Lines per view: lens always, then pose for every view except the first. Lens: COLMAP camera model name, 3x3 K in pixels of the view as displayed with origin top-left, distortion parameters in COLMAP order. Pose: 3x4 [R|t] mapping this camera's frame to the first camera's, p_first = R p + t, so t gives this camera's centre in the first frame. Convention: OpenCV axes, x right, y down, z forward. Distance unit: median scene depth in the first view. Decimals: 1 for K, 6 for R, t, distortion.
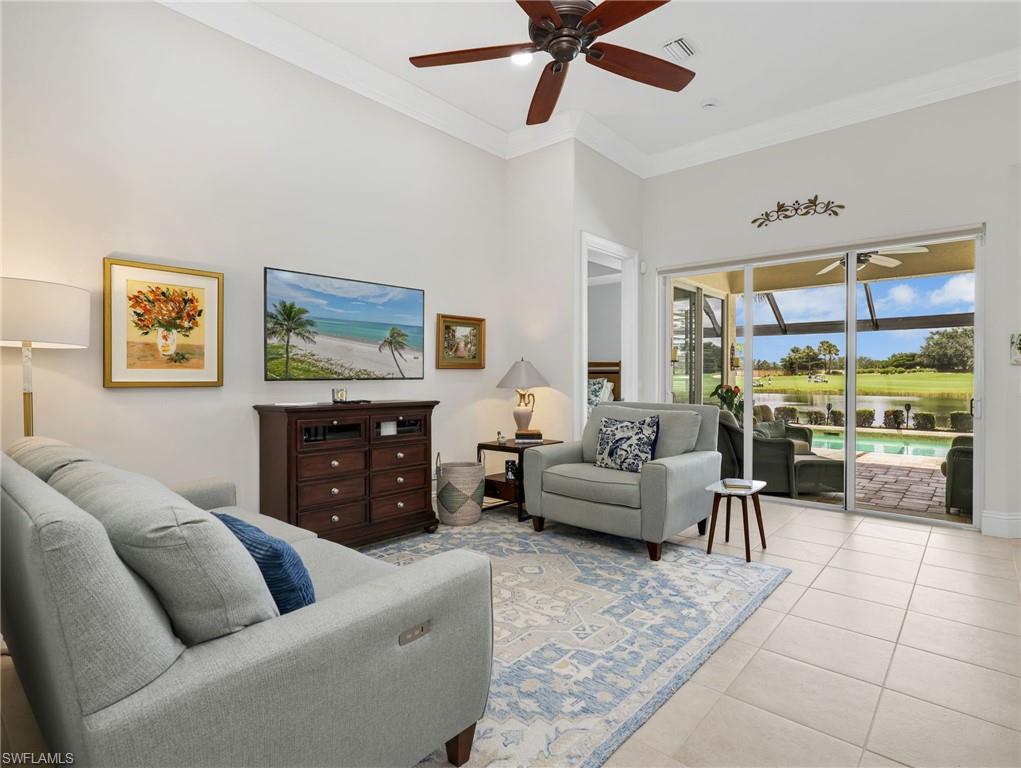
lens RADIAL K [[538.5, 0, 510.5], [0, 538.5, 384.0], [0, 0, 1]] dist [-0.001920, 0.000643]
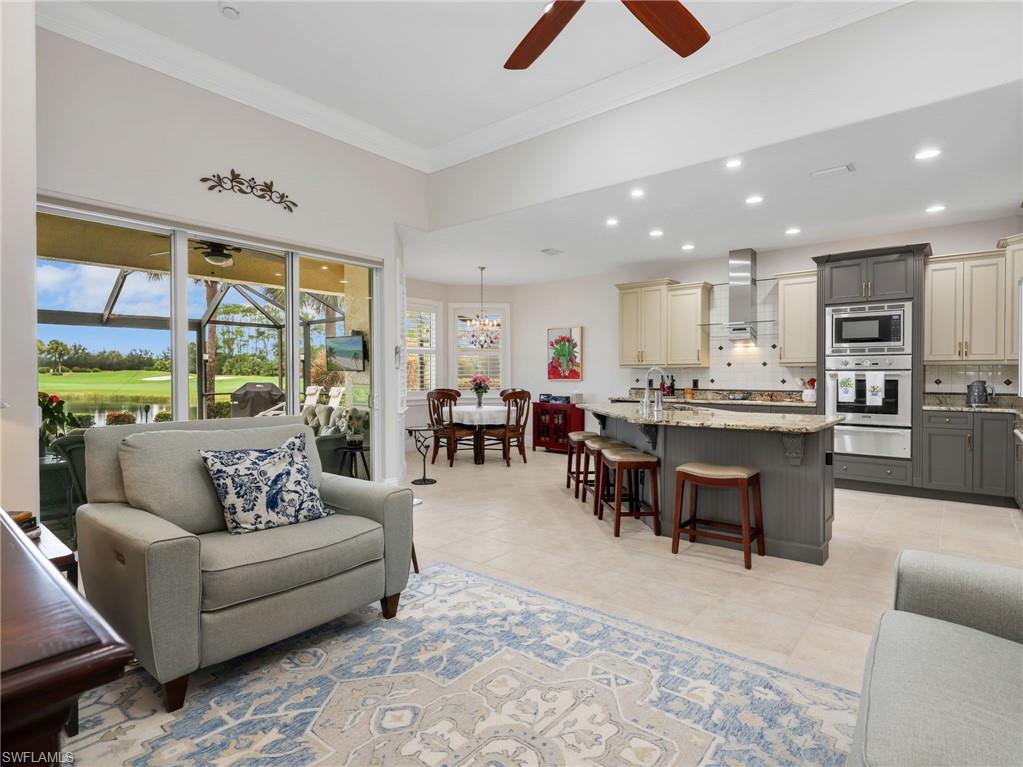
lens RADIAL K [[539.5, 0, 511.5], [0, 539.5, 383.5], [0, 0, 1]] dist [-0.001920, 0.000643]
pose [[-0.032739, -0.014330, 0.999361, -0.576487], [0.016675, 0.999750, 0.014882, -0.017772], [-0.999325, 0.017151, -0.032492, 0.967340]]
